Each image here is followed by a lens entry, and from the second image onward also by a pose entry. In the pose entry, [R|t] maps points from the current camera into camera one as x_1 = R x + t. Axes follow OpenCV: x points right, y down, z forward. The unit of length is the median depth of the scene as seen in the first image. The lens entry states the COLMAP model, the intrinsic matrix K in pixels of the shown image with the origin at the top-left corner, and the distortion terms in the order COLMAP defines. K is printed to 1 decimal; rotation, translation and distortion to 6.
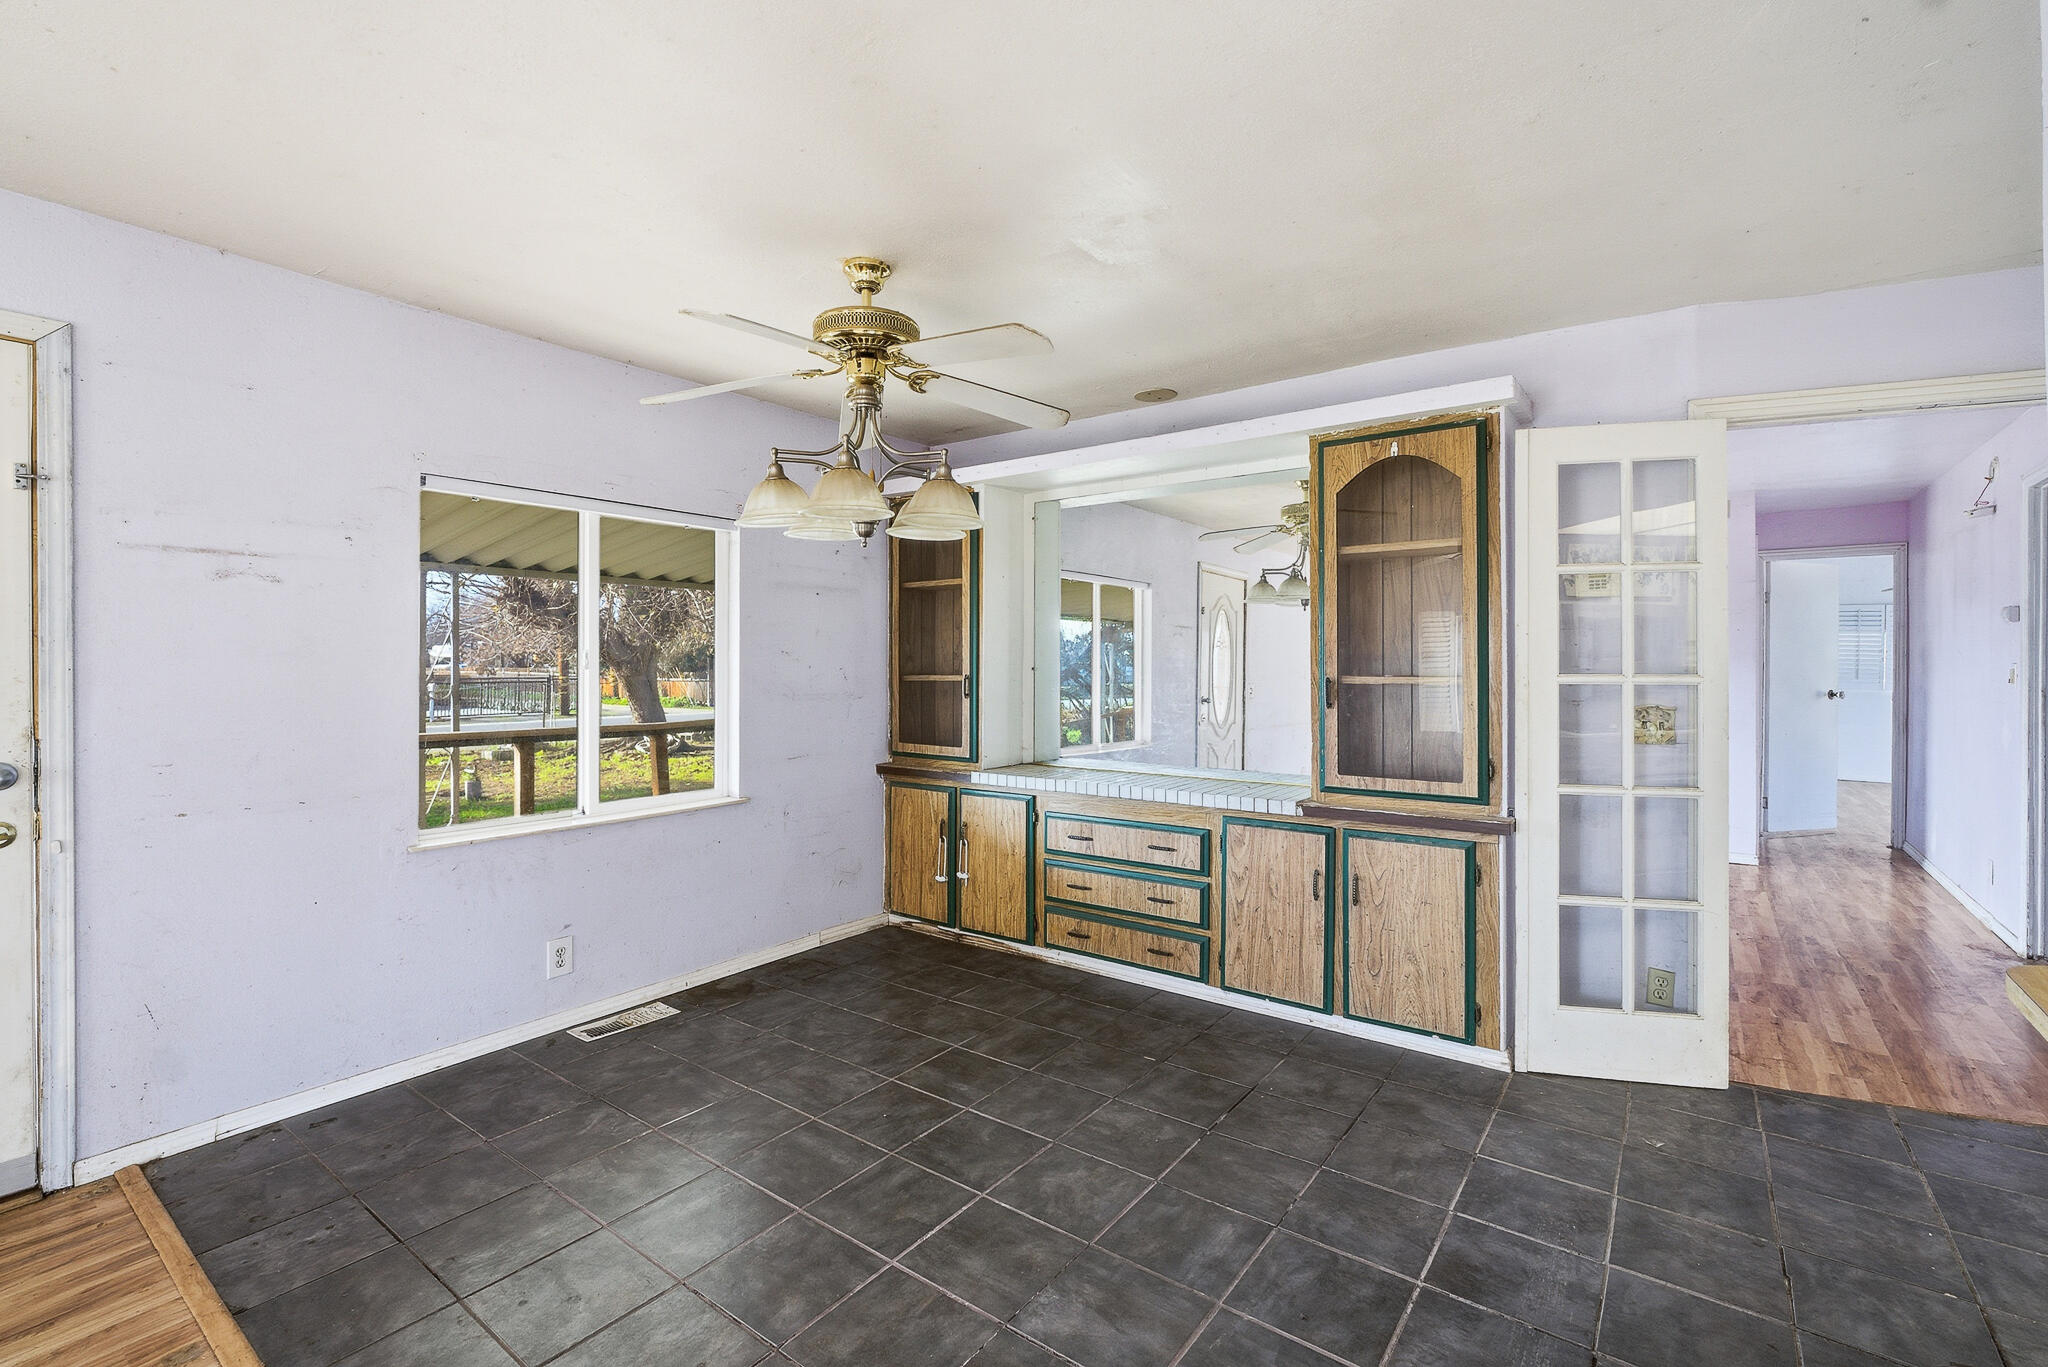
lens RADIAL K [[884.4, 0, 996.8], [0, 884.4, 659.2], [0, 0, 1]] dist [-0.012300, 0.004697]
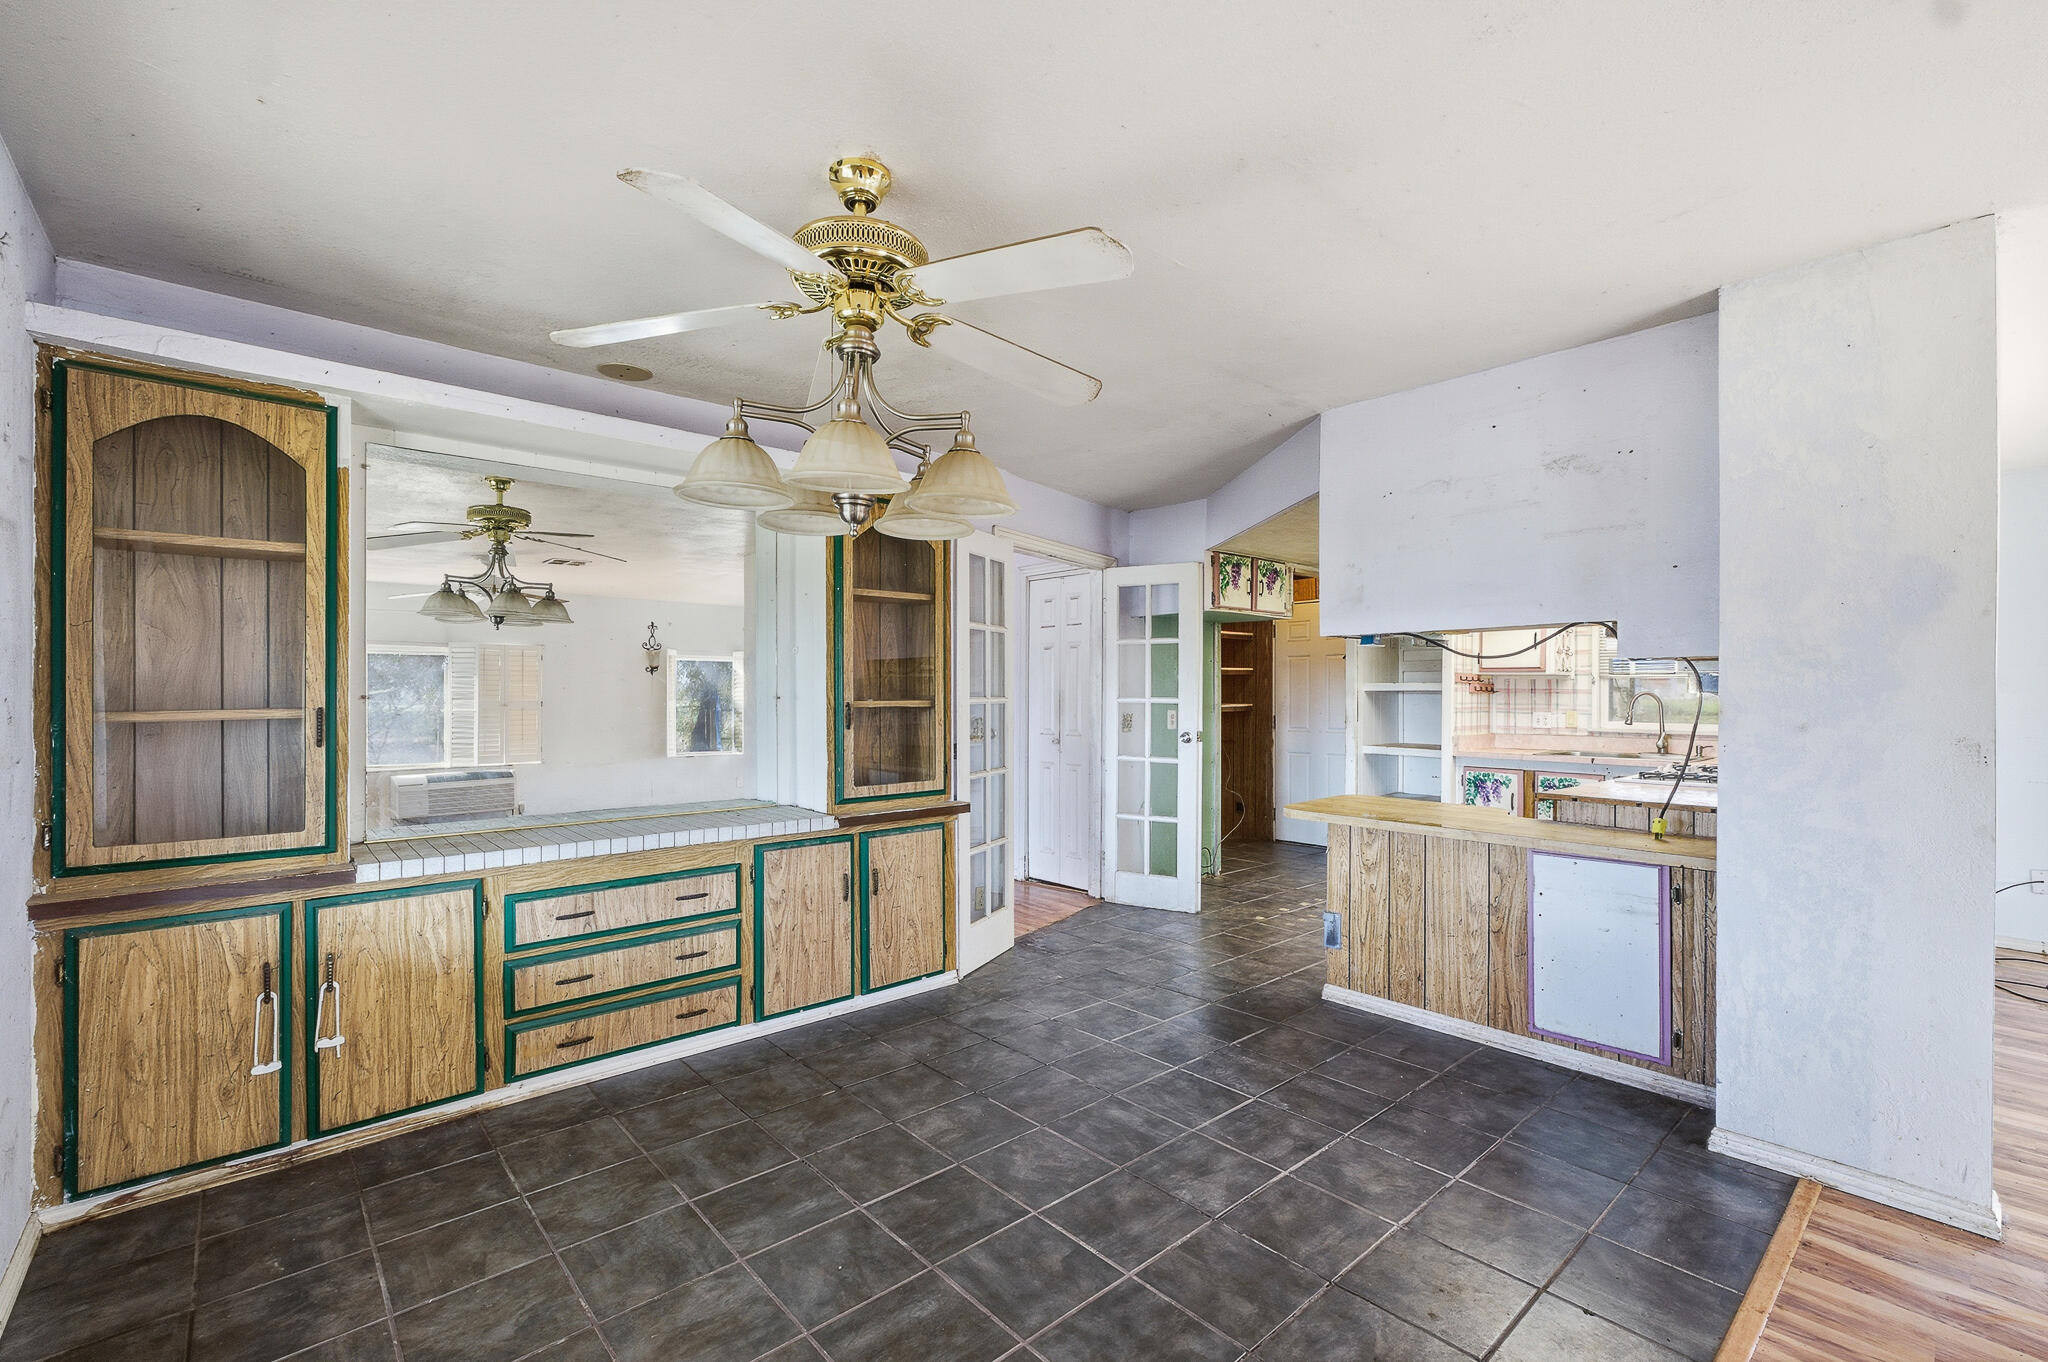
lens RADIAL K [[884.4, 0, 1034.8], [0, 884.4, 698.1], [0, 0, 1]] dist [-0.012300, 0.004697]
pose [[0.190602, -0.008440, 0.981631, -0.642429], [-0.011099, 0.999881, 0.010752, 0.001378], [-0.981605, -0.012944, 0.190485, 0.517187]]
